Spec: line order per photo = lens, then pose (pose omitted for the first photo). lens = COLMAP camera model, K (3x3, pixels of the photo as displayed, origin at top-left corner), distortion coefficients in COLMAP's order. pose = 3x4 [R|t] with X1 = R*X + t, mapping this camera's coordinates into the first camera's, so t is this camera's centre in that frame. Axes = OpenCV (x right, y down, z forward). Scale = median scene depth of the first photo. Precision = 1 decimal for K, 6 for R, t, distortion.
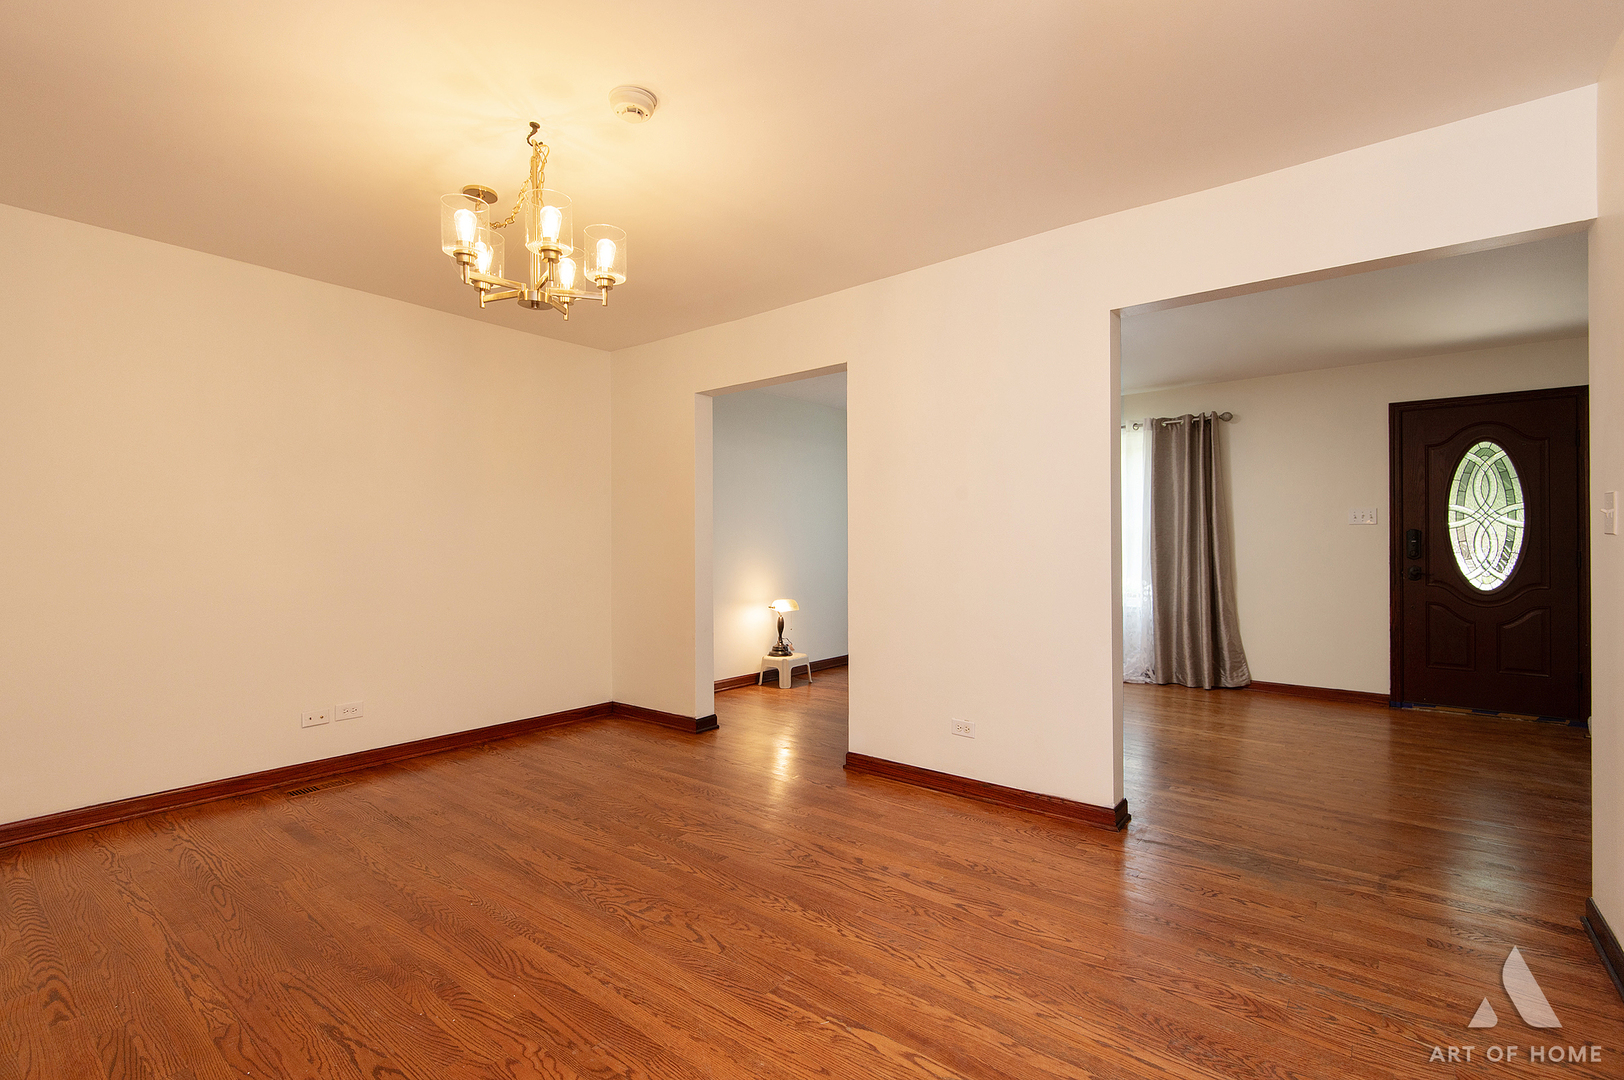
lens RADIAL K [[742.3, 0, 813.4], [0, 742.3, 546.9], [0, 0, 1]] dist [0.001853, -0.006140]
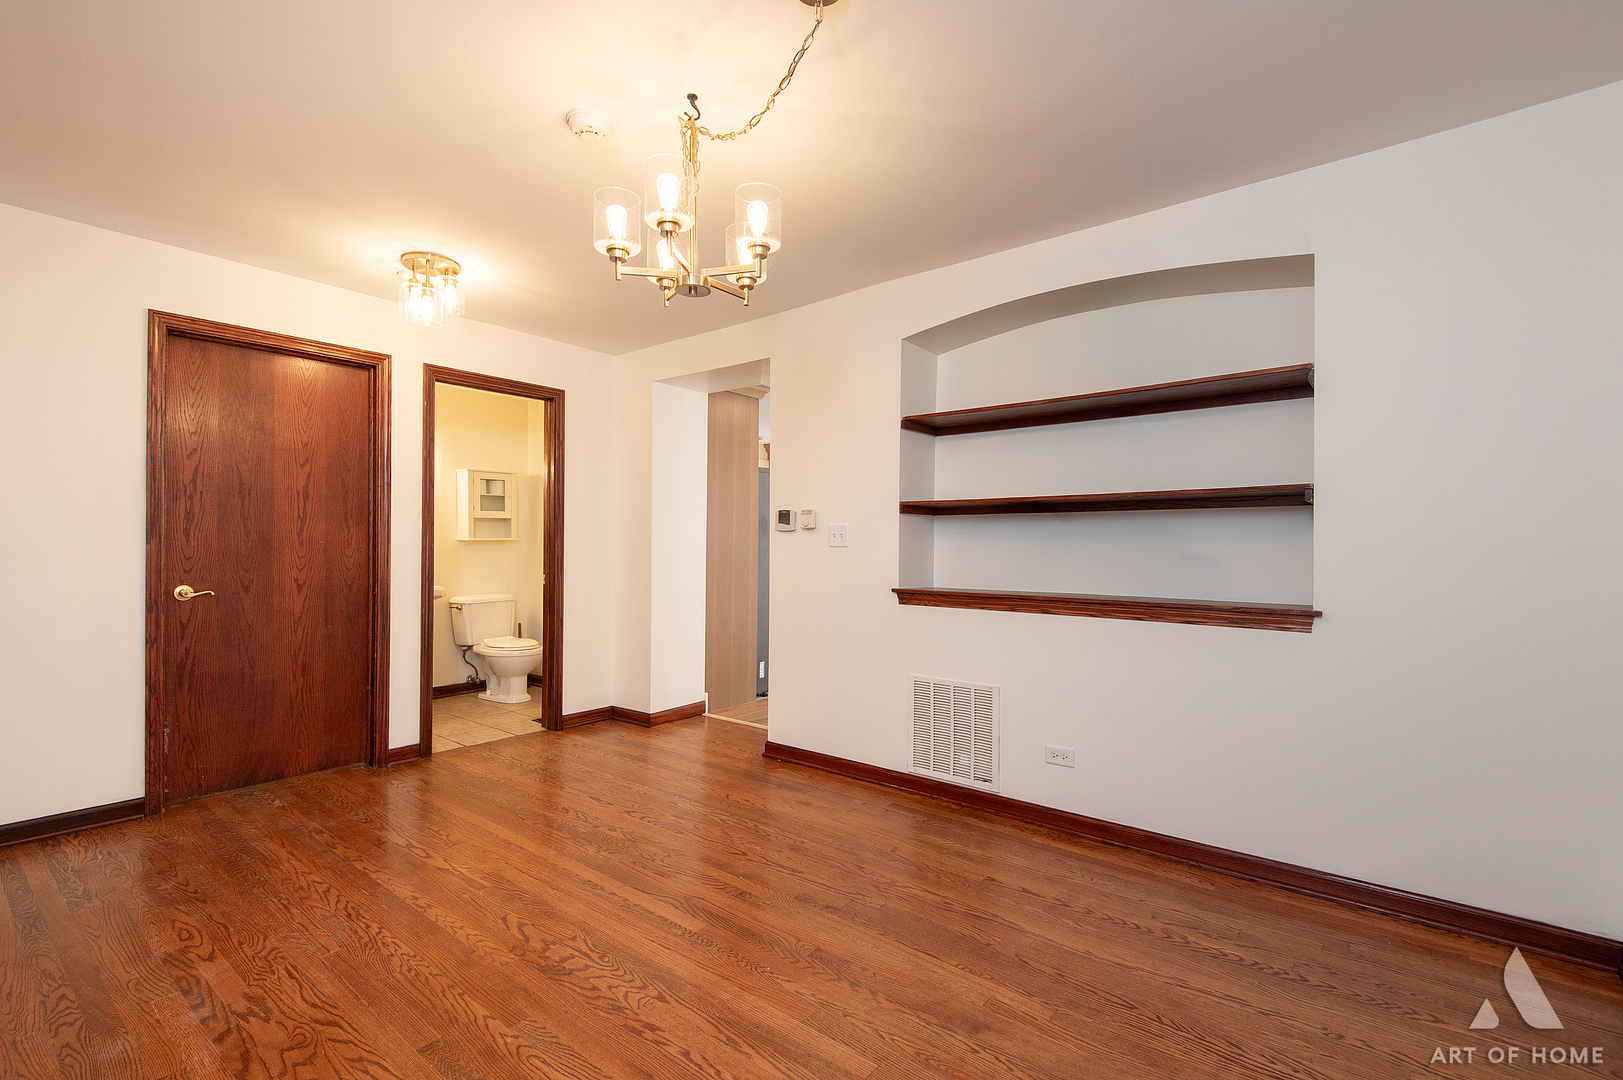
lens RADIAL K [[728.2, 0, 808.8], [0, 728.2, 543.5], [0, 0, 1]] dist [0.035587, -0.024253]
pose [[-0.999976, -0.004925, 0.004941, -0.473810], [-0.004924, 0.999988, 0.000154, -0.010300], [-0.004942, 0.000130, -0.999988, 1.722099]]
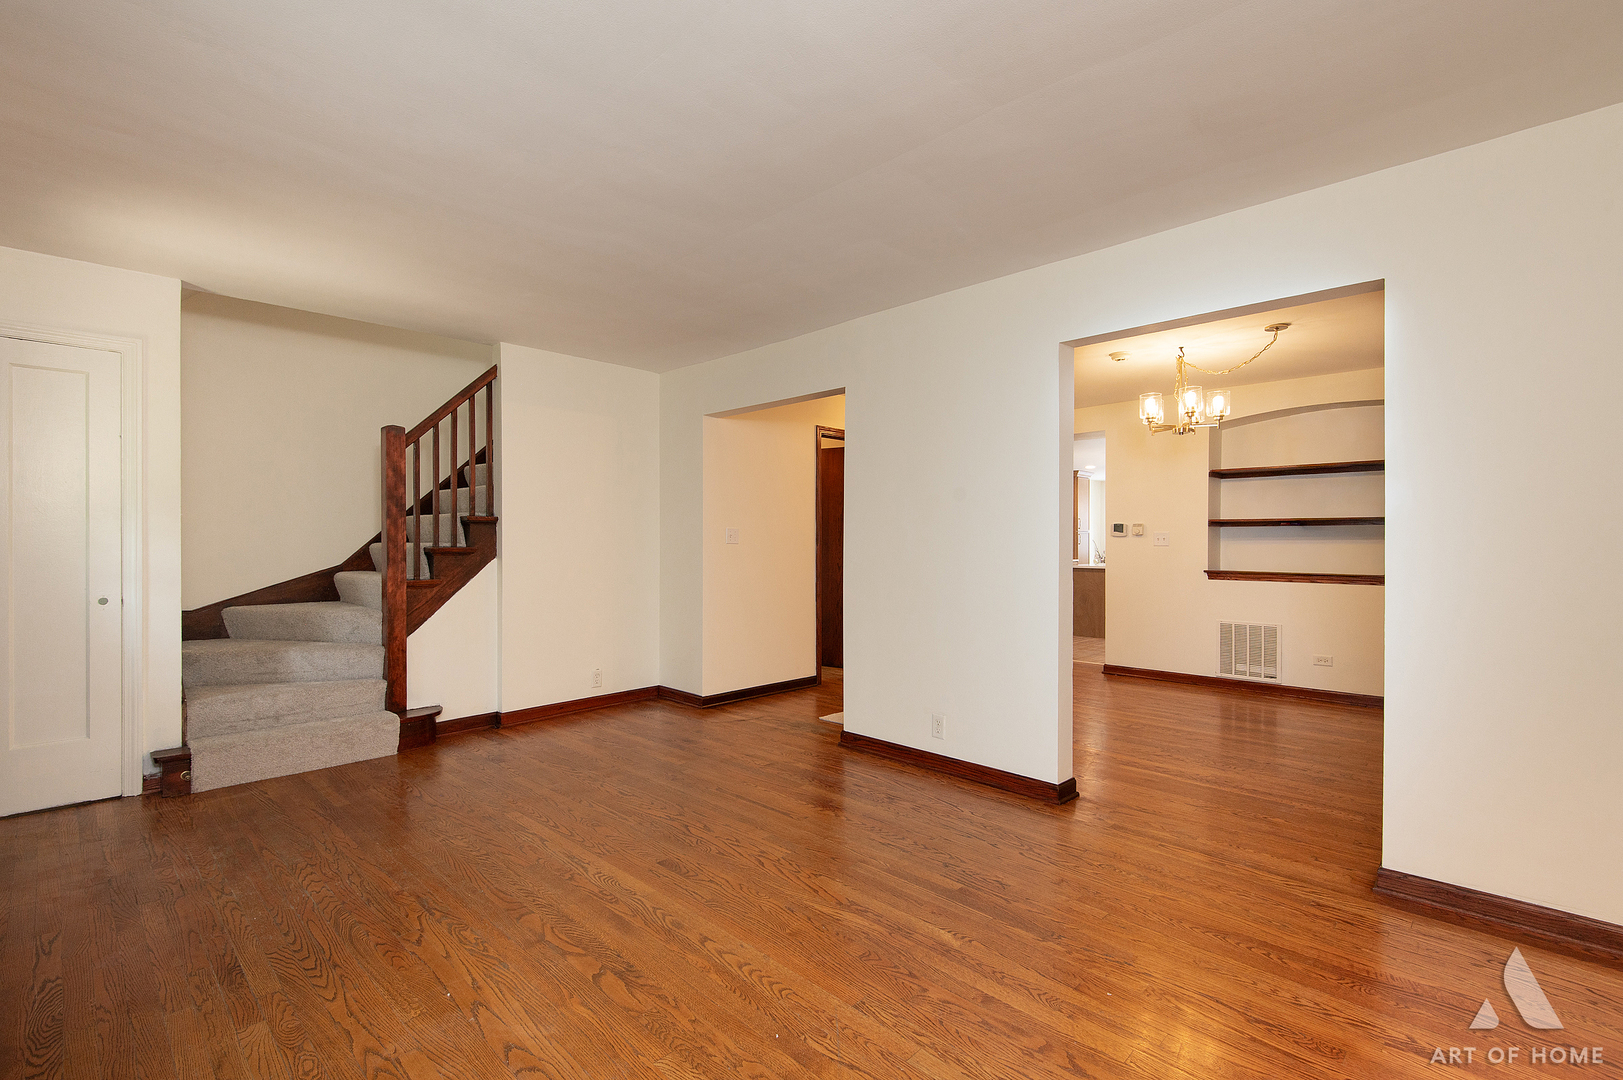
lens RADIAL K [[728.2, 0, 808.8], [0, 728.2, 543.5], [0, 0, 1]] dist [0.035587, -0.024253]
pose [[-0.994776, -0.001602, 0.102067, 0.413793], [-0.000806, 0.999969, 0.007841, -0.030581], [-0.102076, 0.007718, -0.994747, 2.849723]]
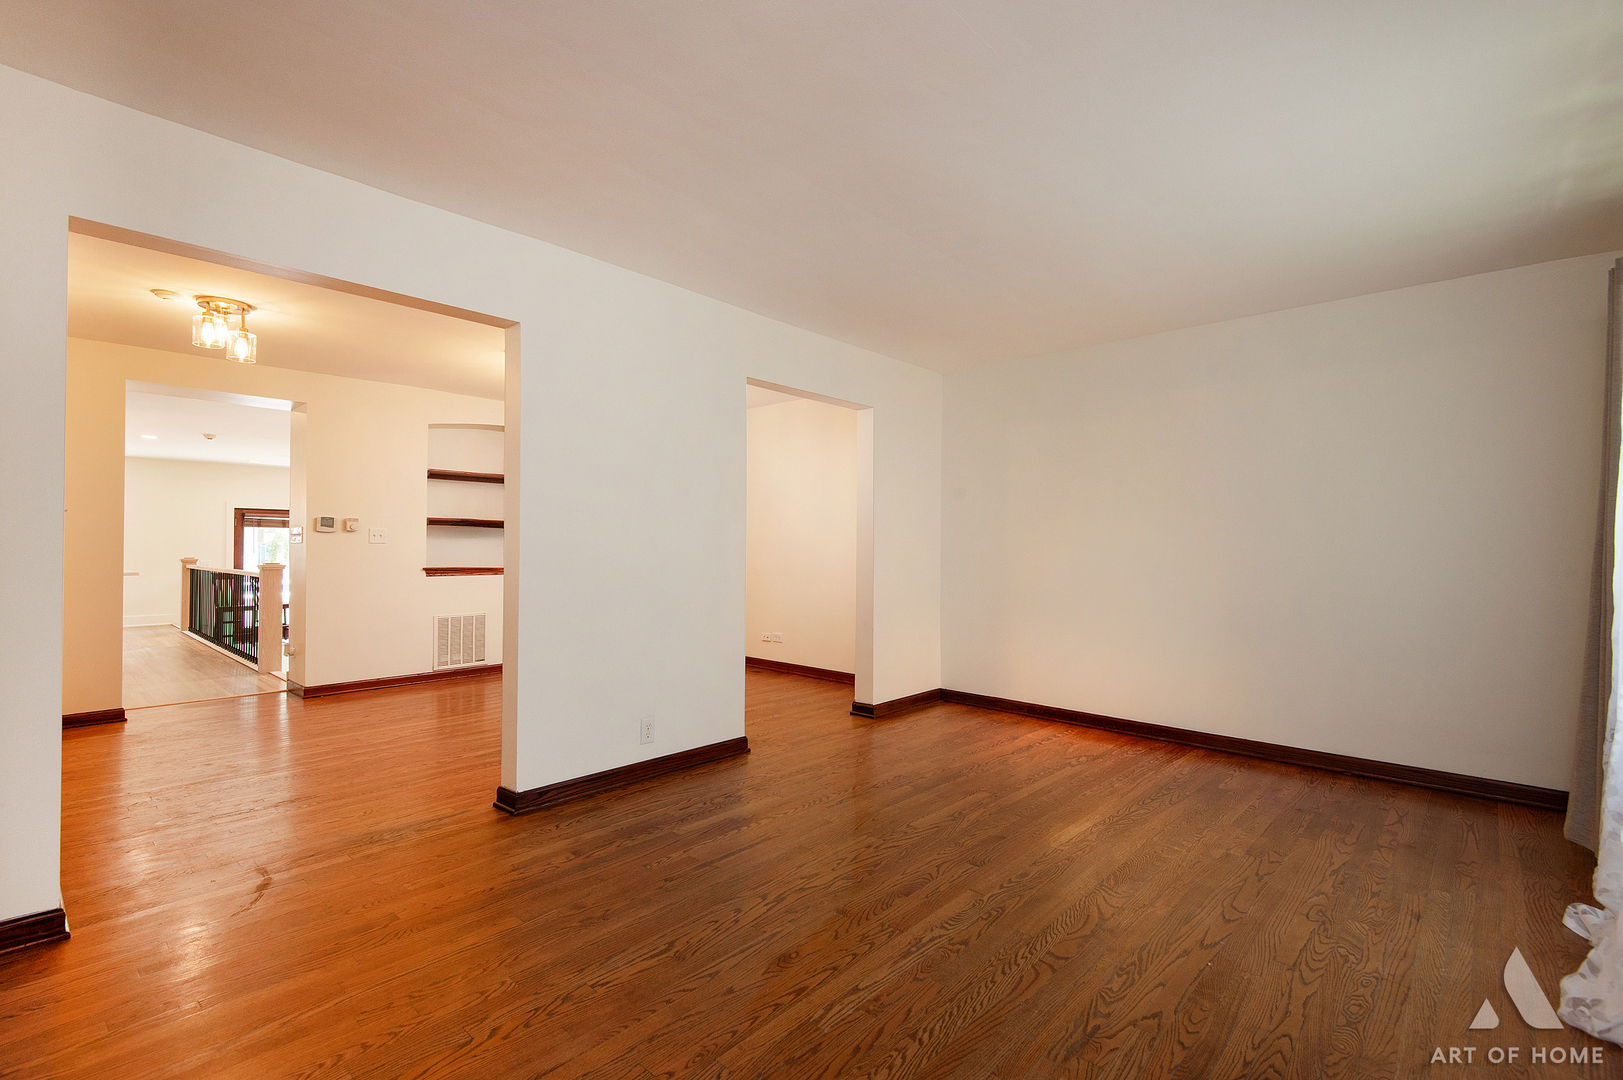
lens RADIAL K [[728.2, 0, 808.8], [0, 728.2, 543.5], [0, 0, 1]] dist [0.035587, -0.024253]
pose [[-0.074245, -0.005411, -0.997225, 1.679542], [-0.009811, 0.999941, -0.004695, -0.005719], [0.997192, 0.009435, -0.074294, 1.766917]]
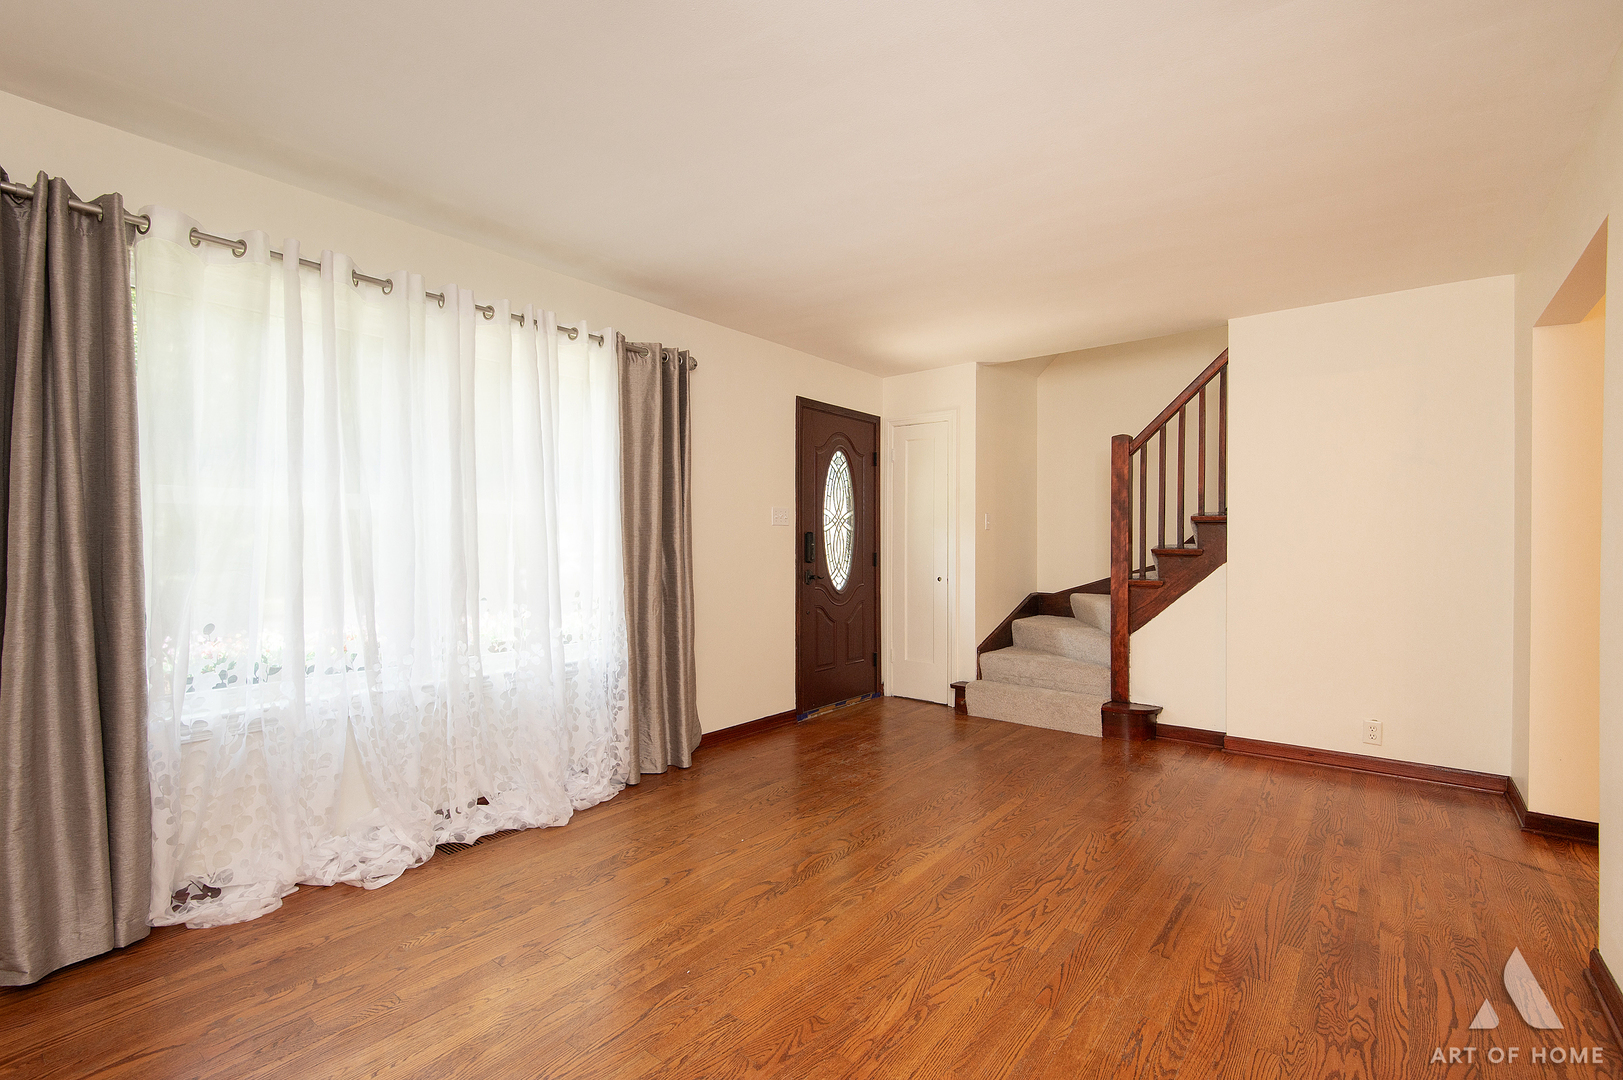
lens RADIAL K [[728.2, 0, 808.8], [0, 728.2, 543.5], [0, 0, 1]] dist [0.035587, -0.024253]
pose [[-0.003572, -0.007689, 0.999964, -0.279575], [-0.000508, 0.999970, 0.007687, -0.033174], [-0.999993, -0.000480, -0.003576, 2.042394]]
